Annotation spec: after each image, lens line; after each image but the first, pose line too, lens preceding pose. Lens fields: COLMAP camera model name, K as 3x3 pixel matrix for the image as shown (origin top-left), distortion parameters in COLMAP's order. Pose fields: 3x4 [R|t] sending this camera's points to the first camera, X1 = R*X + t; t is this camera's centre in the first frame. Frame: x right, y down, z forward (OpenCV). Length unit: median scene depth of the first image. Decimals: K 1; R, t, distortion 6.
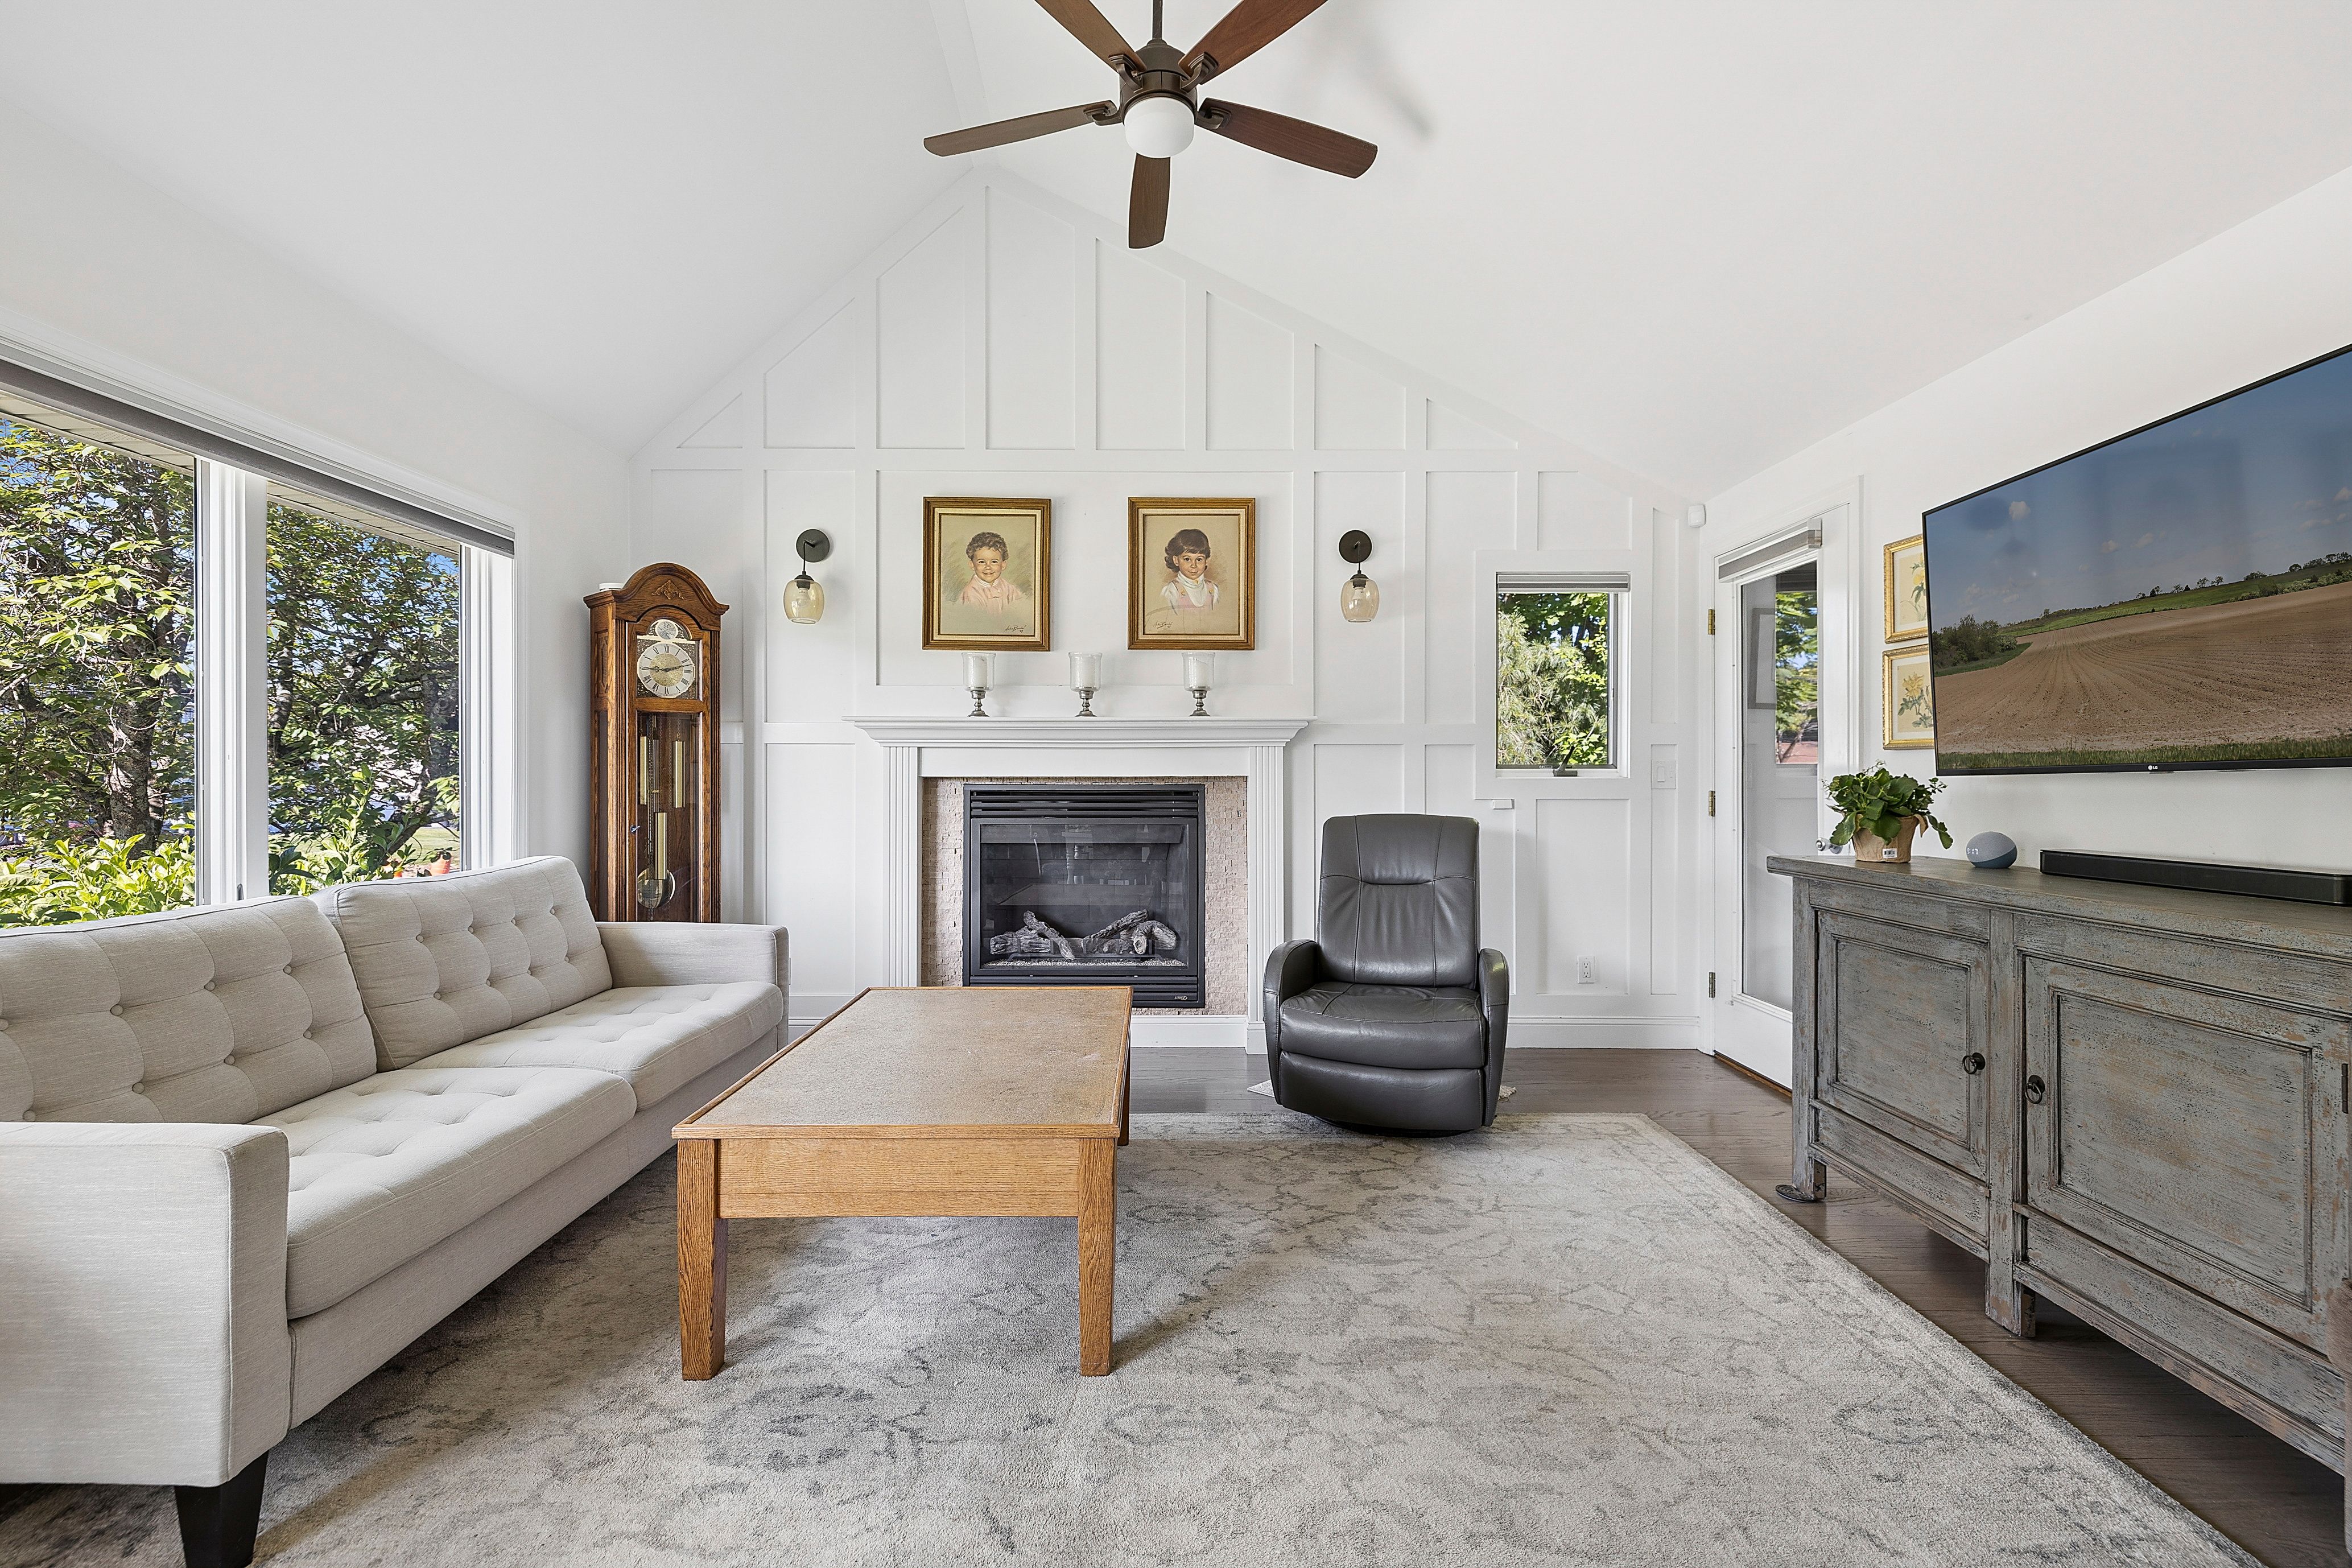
lens RADIAL K [[1005.4, 0, 1177.5], [0, 1005.4, 776.7], [0, 0, 1]] dist [-0.003651, -0.000211]
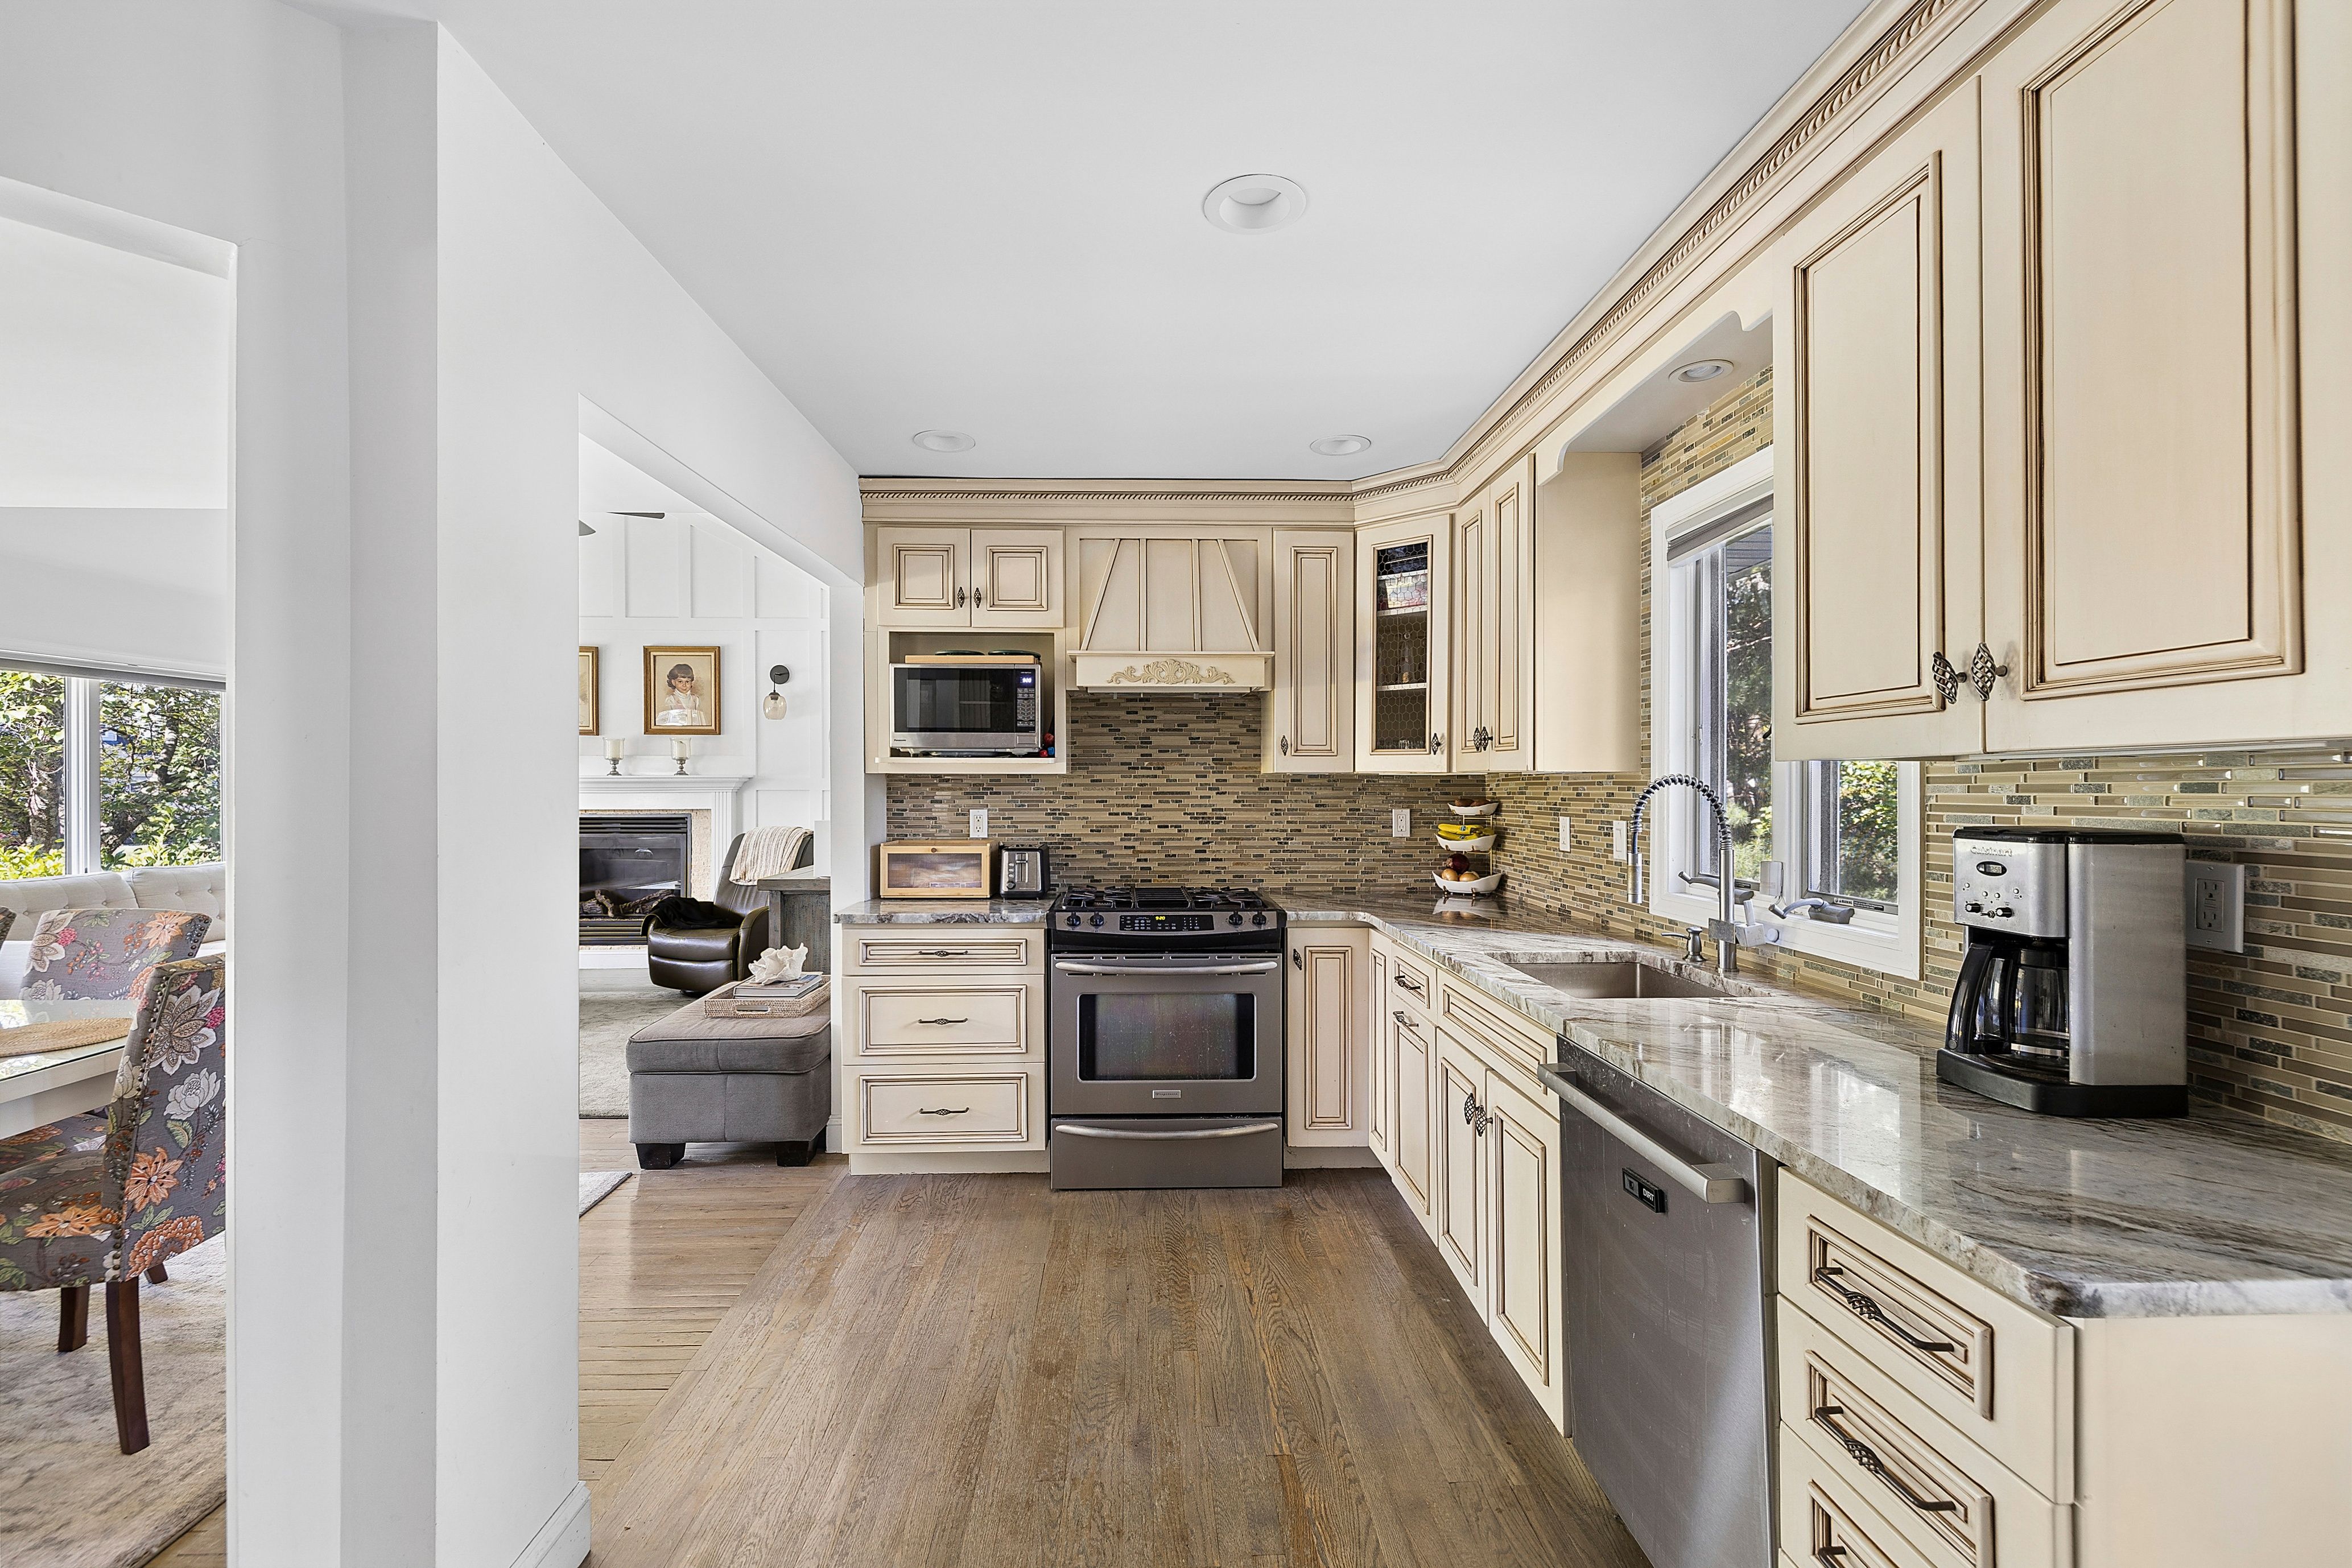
lens RADIAL K [[1005.4, 0, 1171.1], [0, 1005.4, 788.6], [0, 0, 1]] dist [-0.003651, -0.000211]
pose [[0.999464, -0.002755, 0.032622, 0.786796], [0.002863, 0.999991, -0.003255, -0.027508], [-0.032613, 0.003347, 0.999462, -0.729056]]
